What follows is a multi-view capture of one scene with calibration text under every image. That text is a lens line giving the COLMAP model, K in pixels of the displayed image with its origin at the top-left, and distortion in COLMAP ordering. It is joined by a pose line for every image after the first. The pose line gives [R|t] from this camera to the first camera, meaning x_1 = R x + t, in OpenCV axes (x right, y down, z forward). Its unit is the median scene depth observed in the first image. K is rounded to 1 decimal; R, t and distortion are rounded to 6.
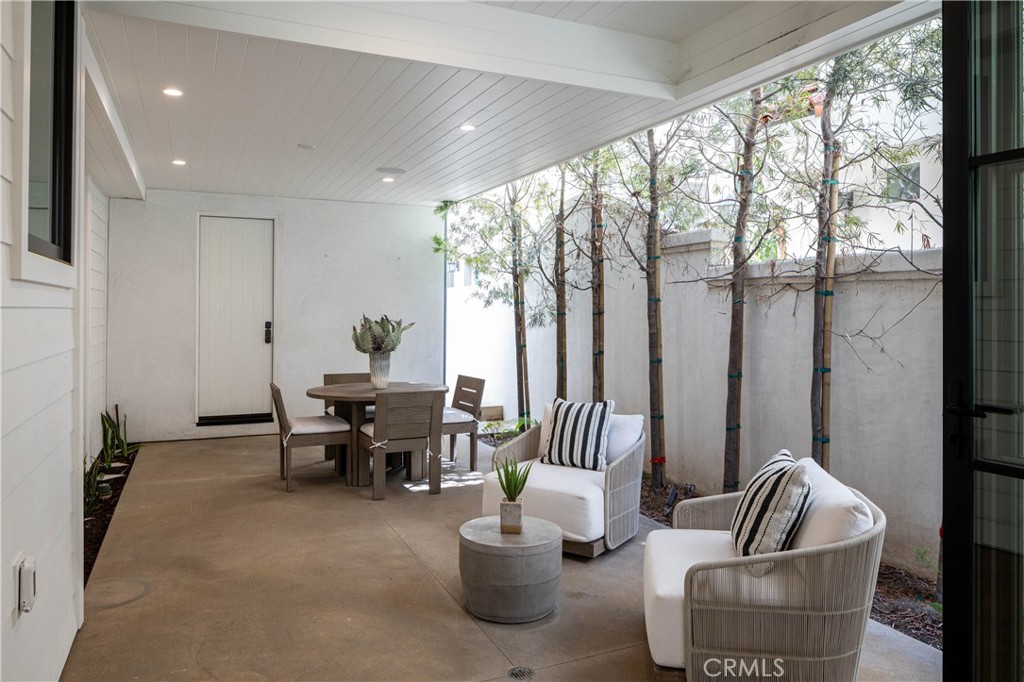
lens RADIAL K [[706.6, 0, 501.4], [0, 706.6, 337.6], [0, 0, 1]] dist [-0.004958, -0.000683]
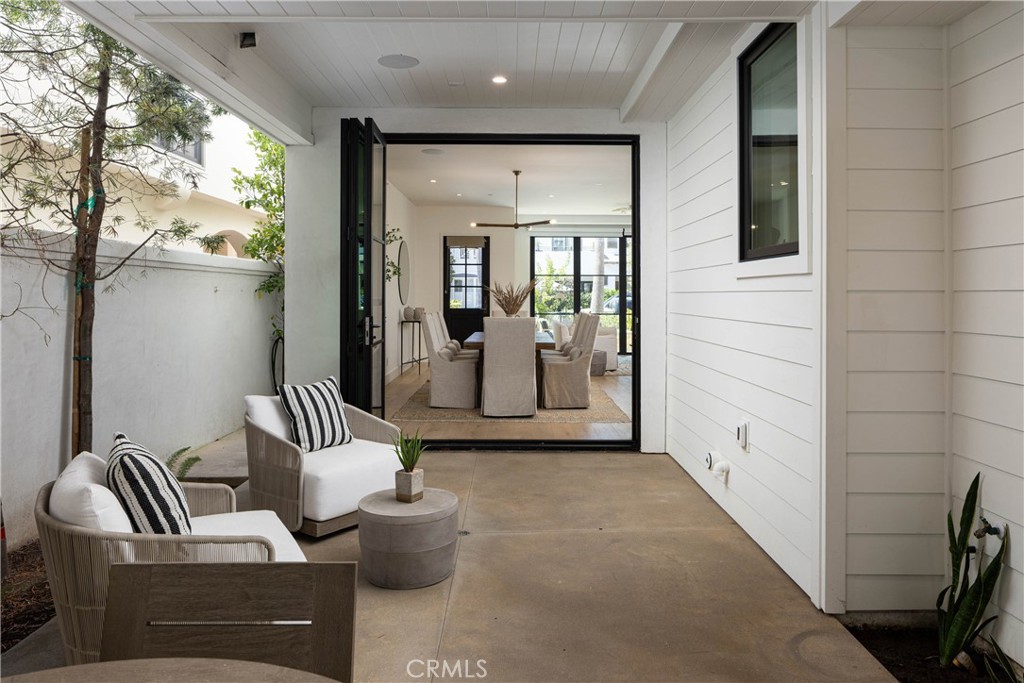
lens RADIAL K [[706.6, 0, 501.4], [0, 706.6, 338.1], [0, 0, 1]] dist [-0.004958, -0.000683]
pose [[-0.912397, -0.041420, 0.407205, -0.338077], [0.001323, 0.994563, 0.104130, -0.045943], [-0.409304, 0.095547, -0.907381, 1.200820]]
